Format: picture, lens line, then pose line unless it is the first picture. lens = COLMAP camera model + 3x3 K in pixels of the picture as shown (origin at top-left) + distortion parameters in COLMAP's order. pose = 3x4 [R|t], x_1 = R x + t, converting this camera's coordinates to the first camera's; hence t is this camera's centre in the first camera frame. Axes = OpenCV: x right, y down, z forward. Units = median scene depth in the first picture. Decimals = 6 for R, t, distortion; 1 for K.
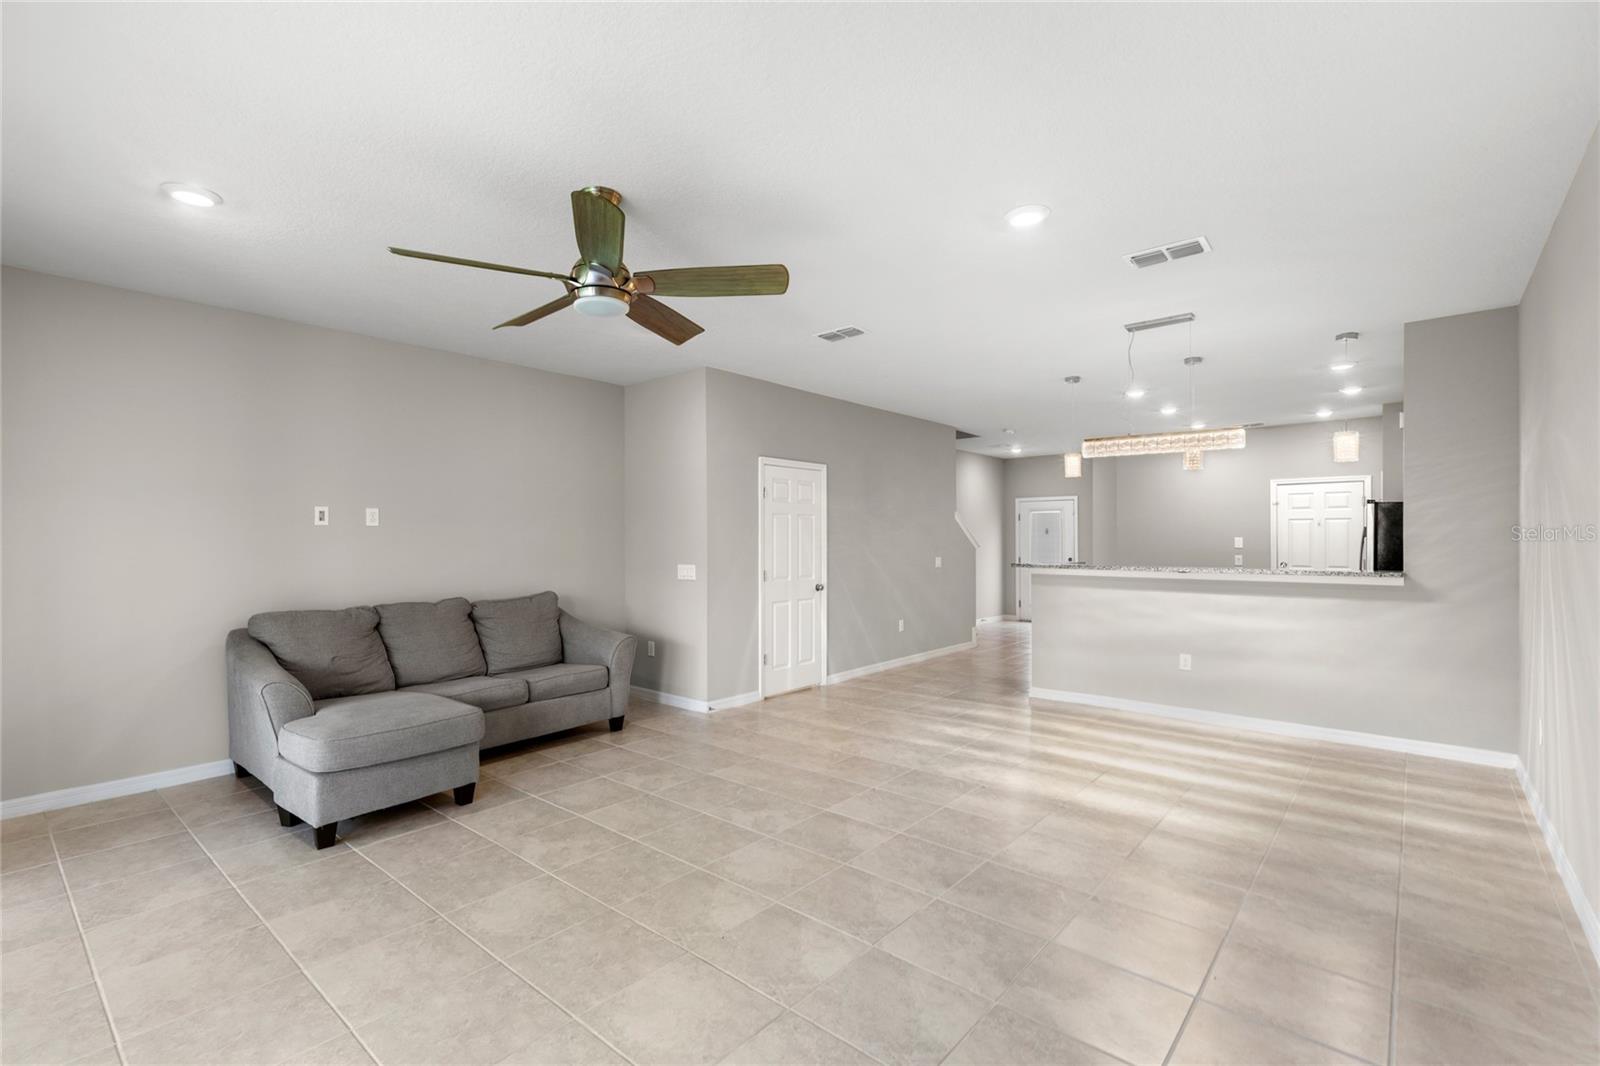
lens RADIAL K [[727.1, 0, 788.9], [0, 727.1, 538.3], [0, 0, 1]] dist [0.006914, 0.000814]
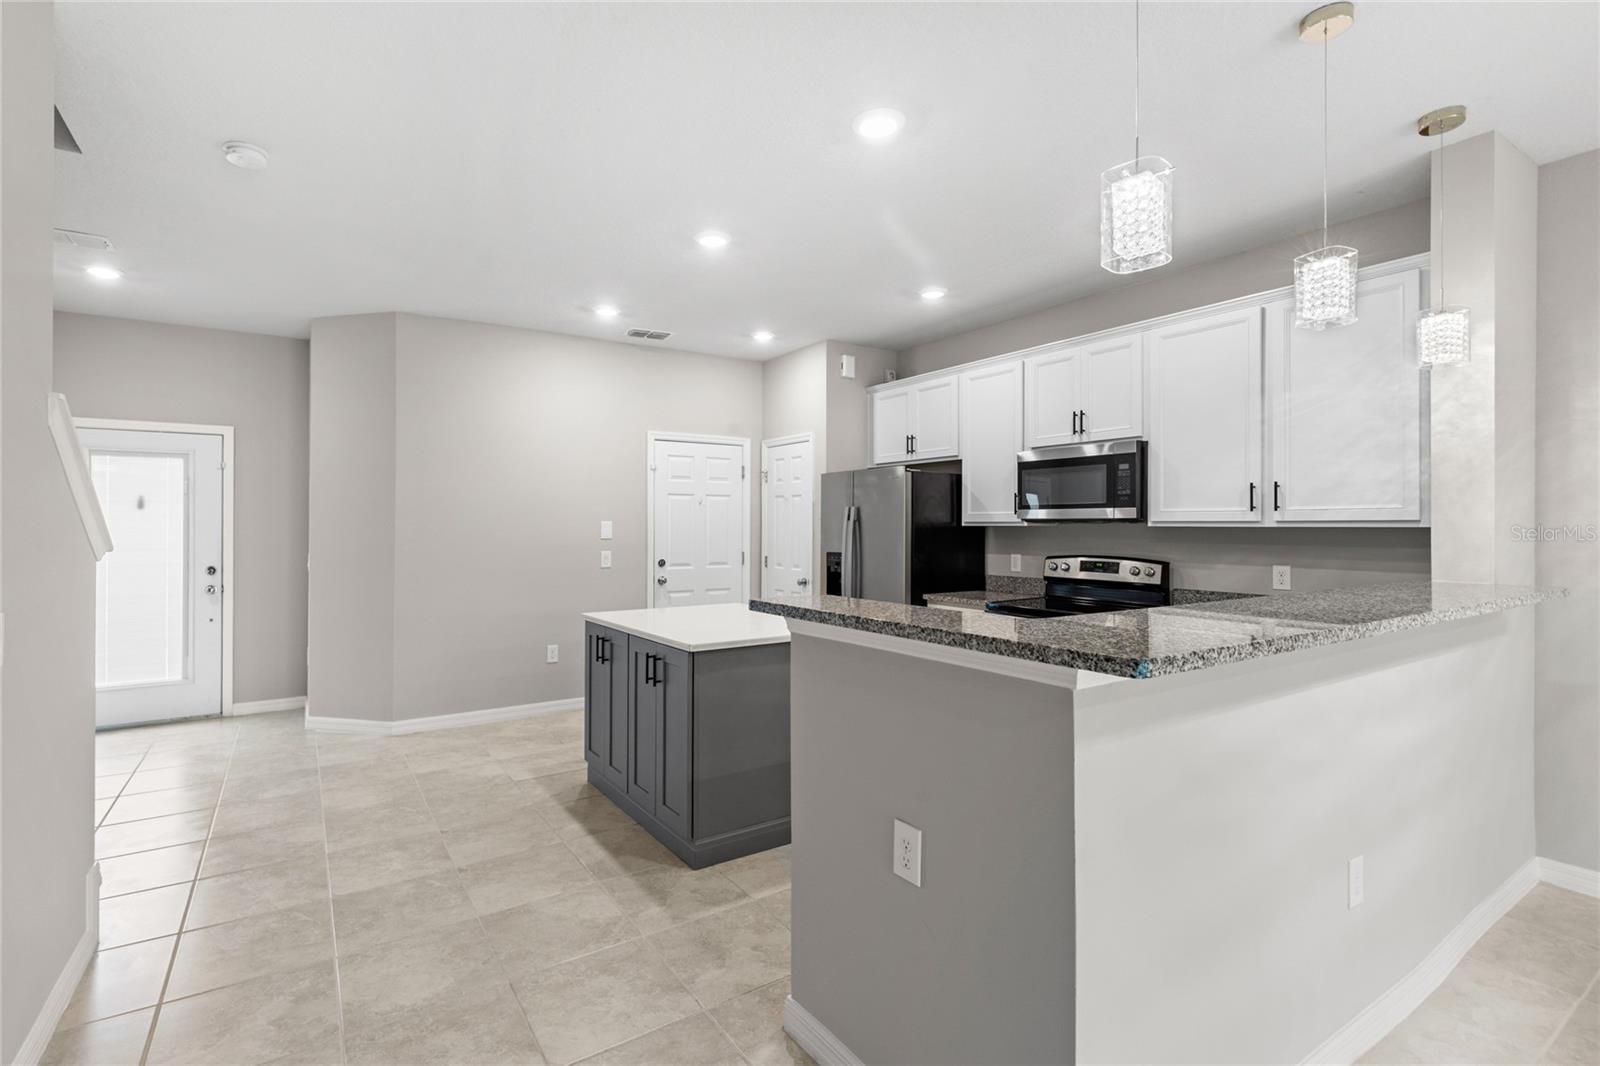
lens RADIAL K [[727.1, 0, 772.8], [0, 727.1, 520.6], [0, 0, 1]] dist [0.006914, 0.000814]
pose [[0.305398, 0.005251, 0.952210, 0.170004], [-0.000546, 0.999986, -0.005339, 0.003036], [-0.952225, 0.001111, 0.305396, 1.371943]]
